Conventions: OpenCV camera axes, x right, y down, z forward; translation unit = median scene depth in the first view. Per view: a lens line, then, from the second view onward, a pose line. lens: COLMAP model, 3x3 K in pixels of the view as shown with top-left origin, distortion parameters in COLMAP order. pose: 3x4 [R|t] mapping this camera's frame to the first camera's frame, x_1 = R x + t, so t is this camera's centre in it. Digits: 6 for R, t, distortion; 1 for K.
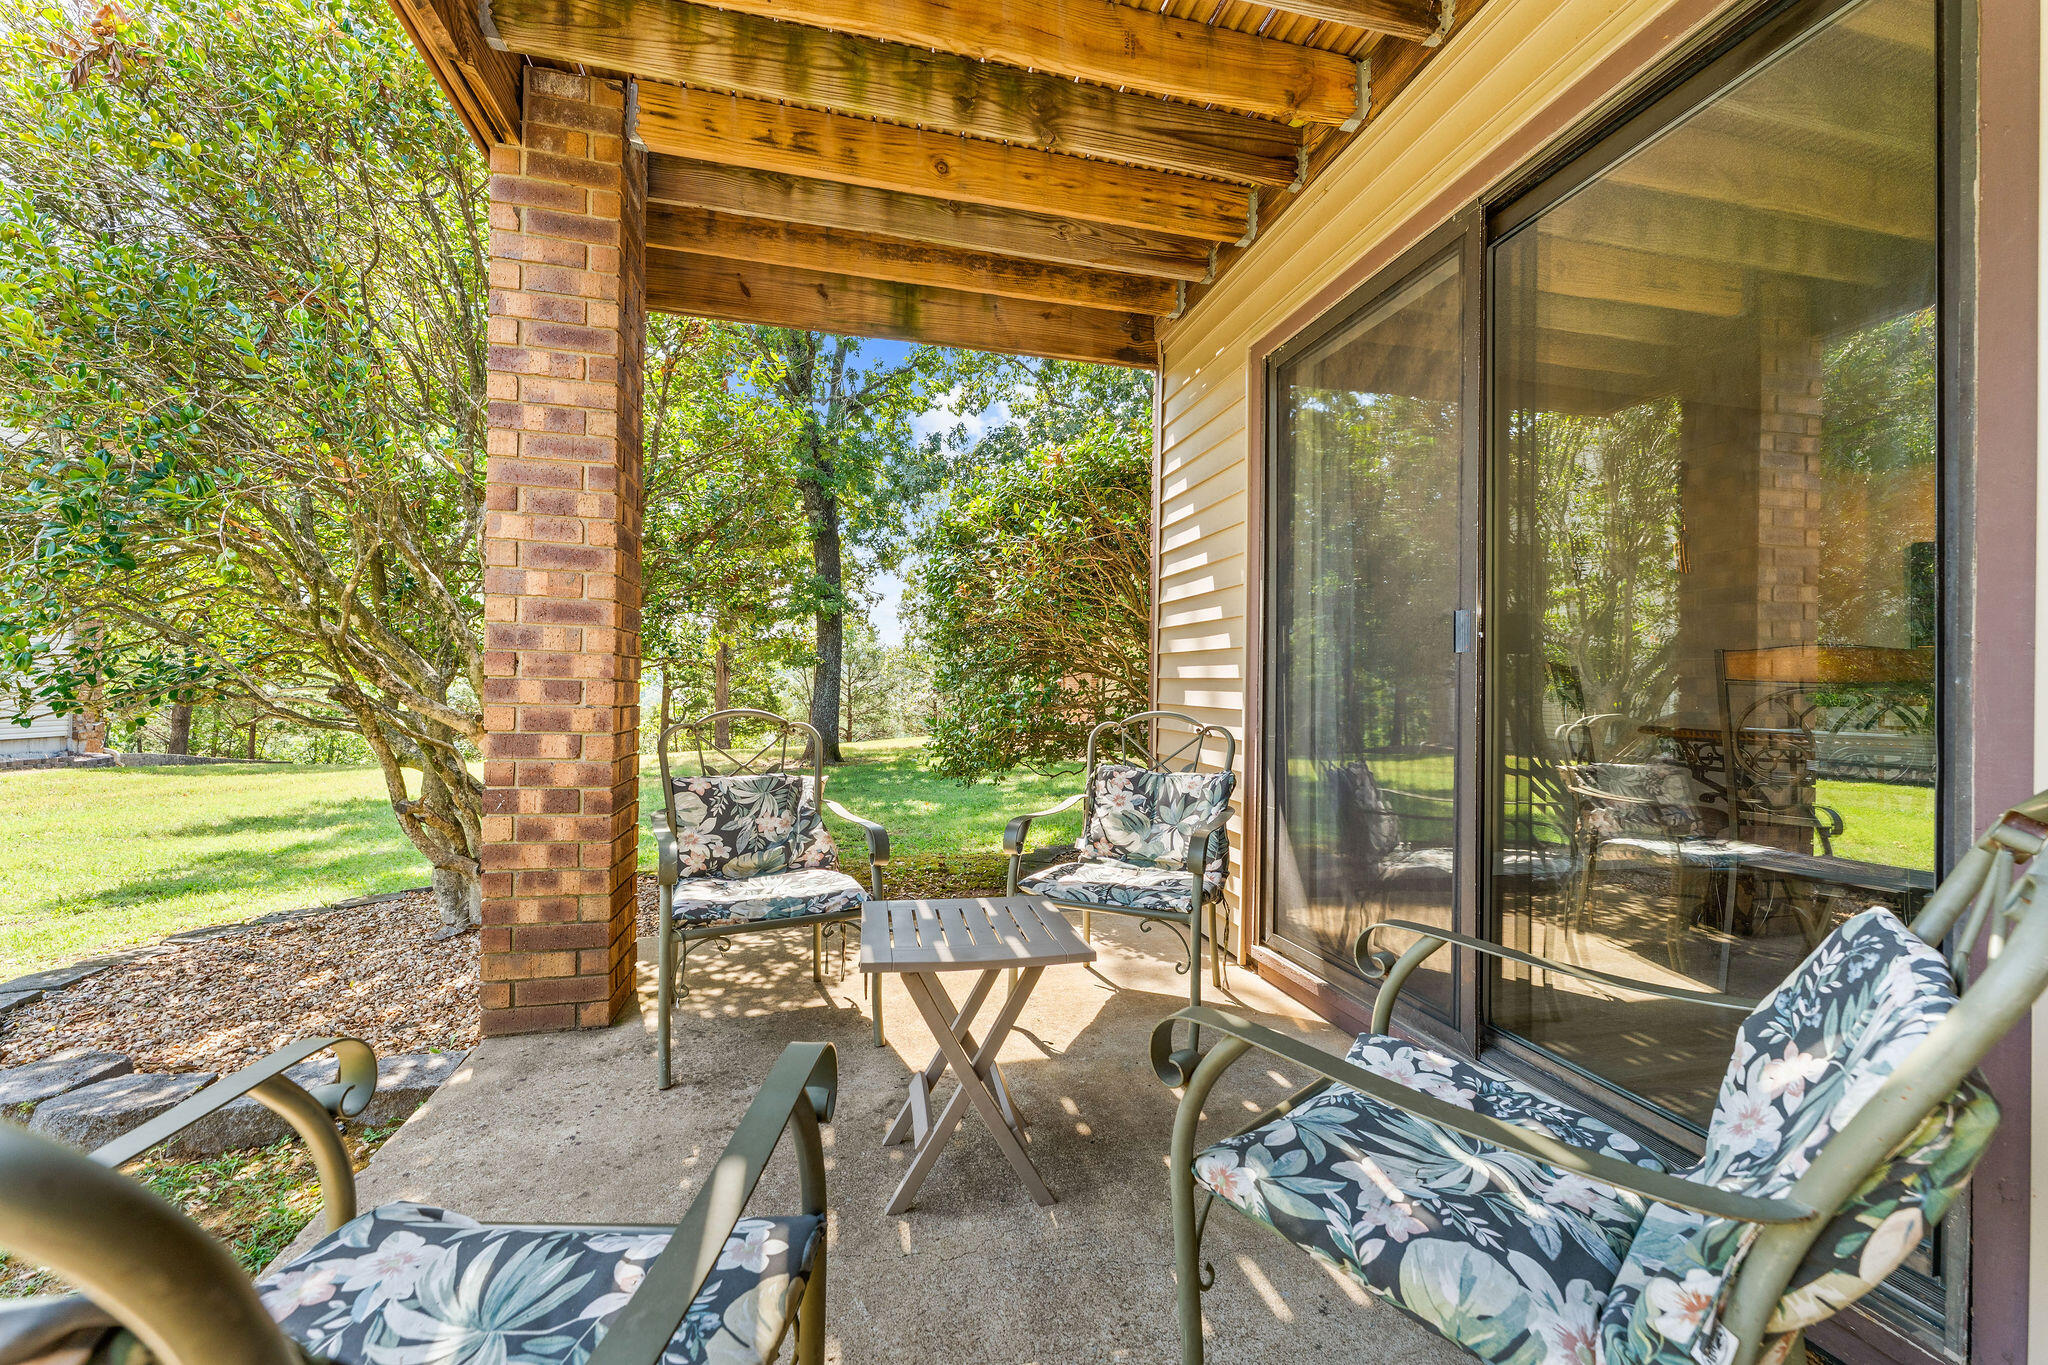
lens RADIAL K [[816.2, 0, 1023.6], [0, 816.2, 683.2], [0, 0, 1]] dist [0.000741, 0.000793]
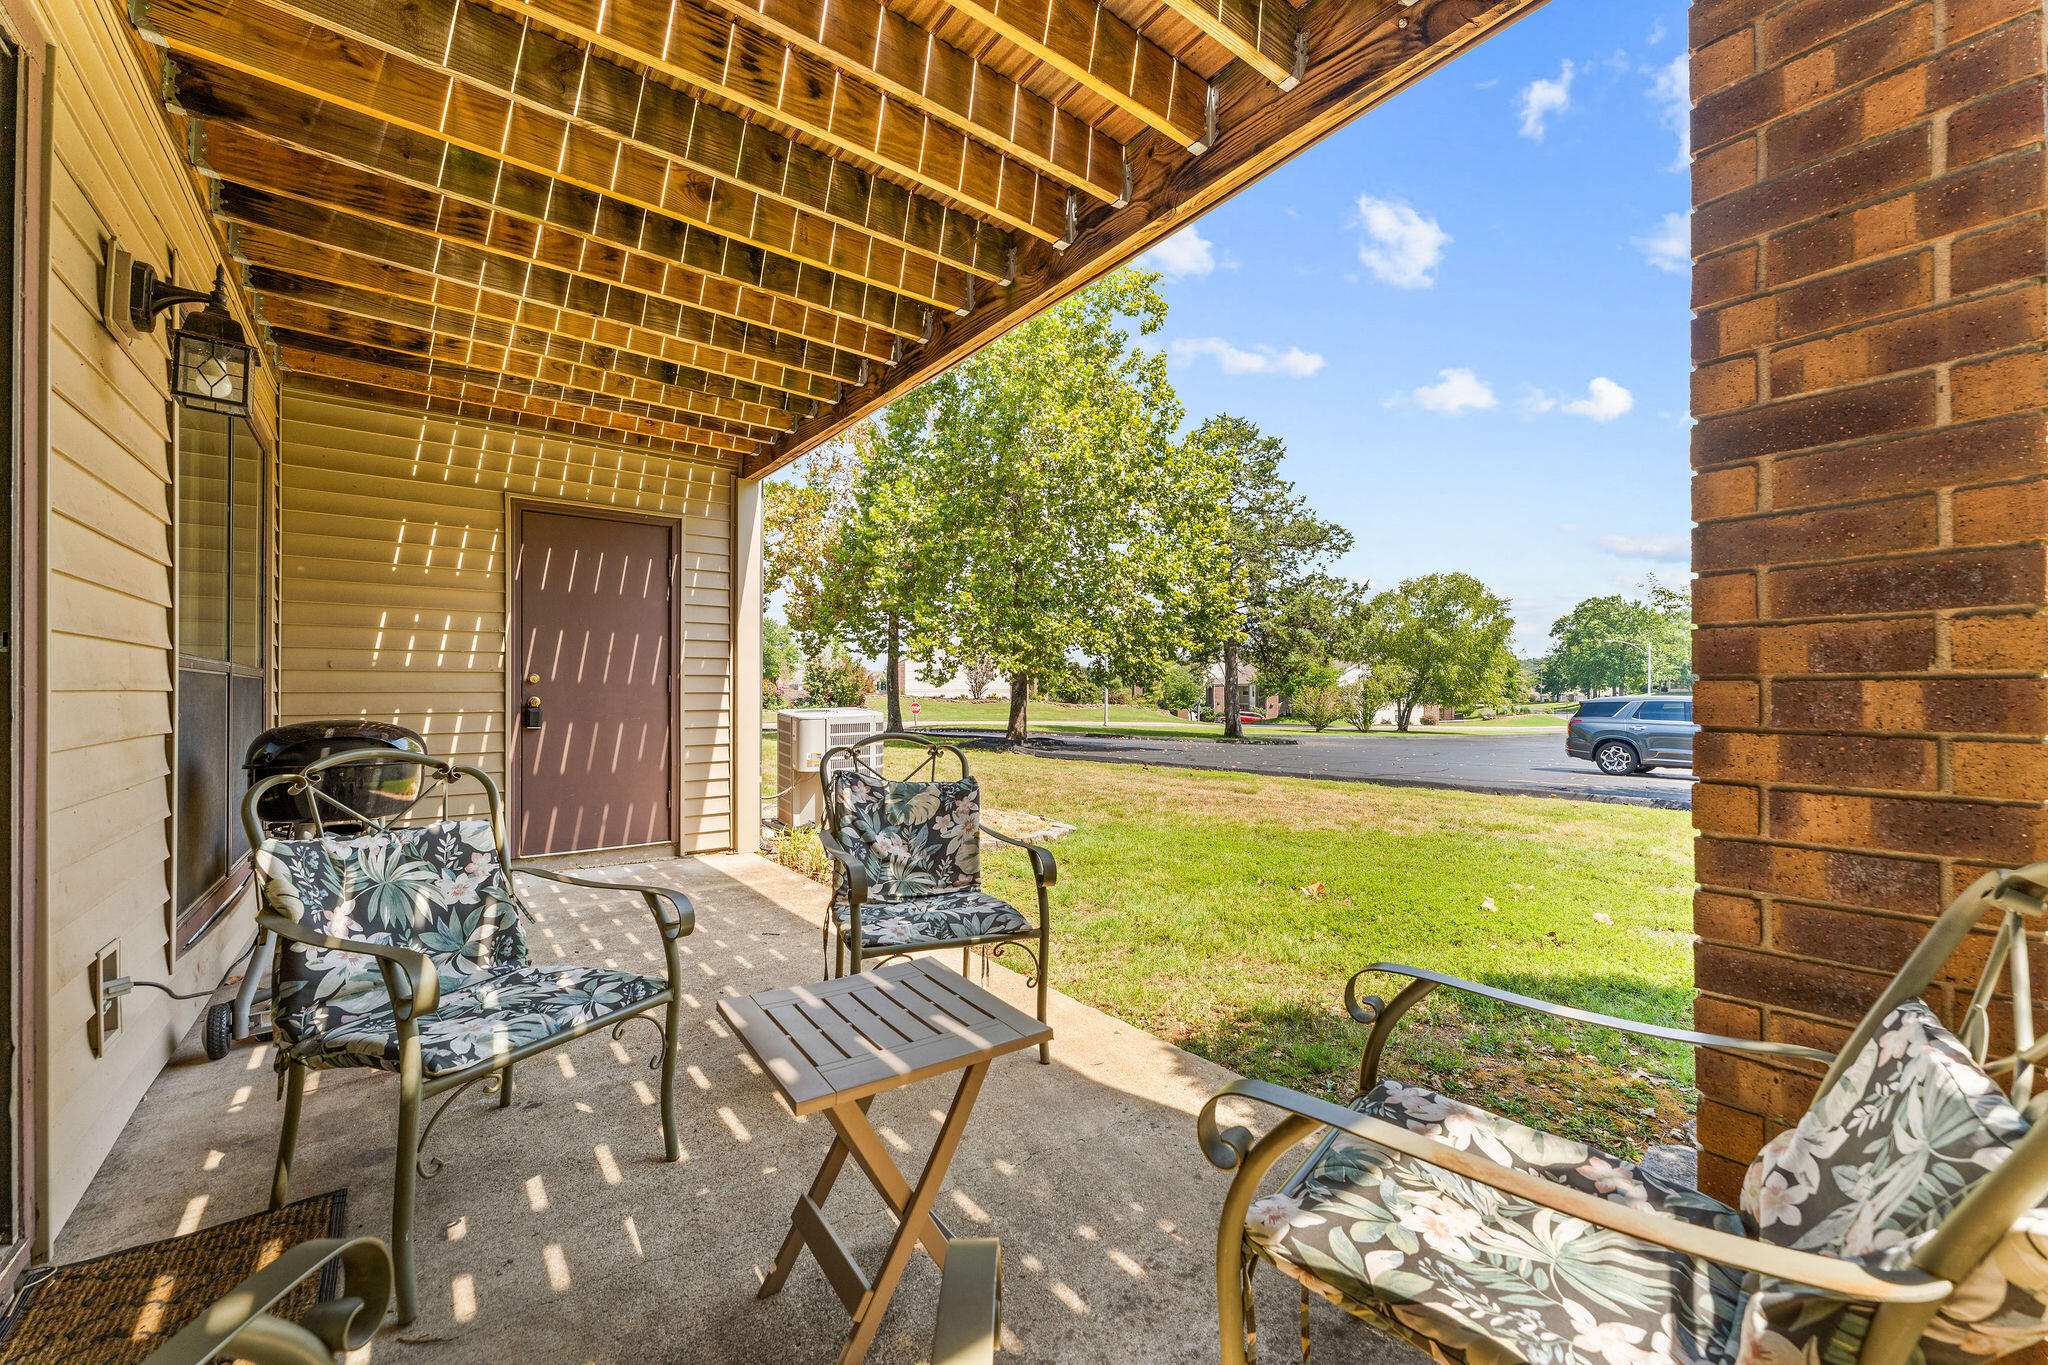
lens RADIAL K [[816.2, 0, 1020.5], [0, 816.2, 679.3], [0, 0, 1]] dist [0.000741, 0.000793]
pose [[-0.921474, -0.015334, -0.388137, 0.219848], [-0.007684, 0.999745, -0.021255, -0.052560], [0.388363, -0.016604, -0.921357, 3.248565]]
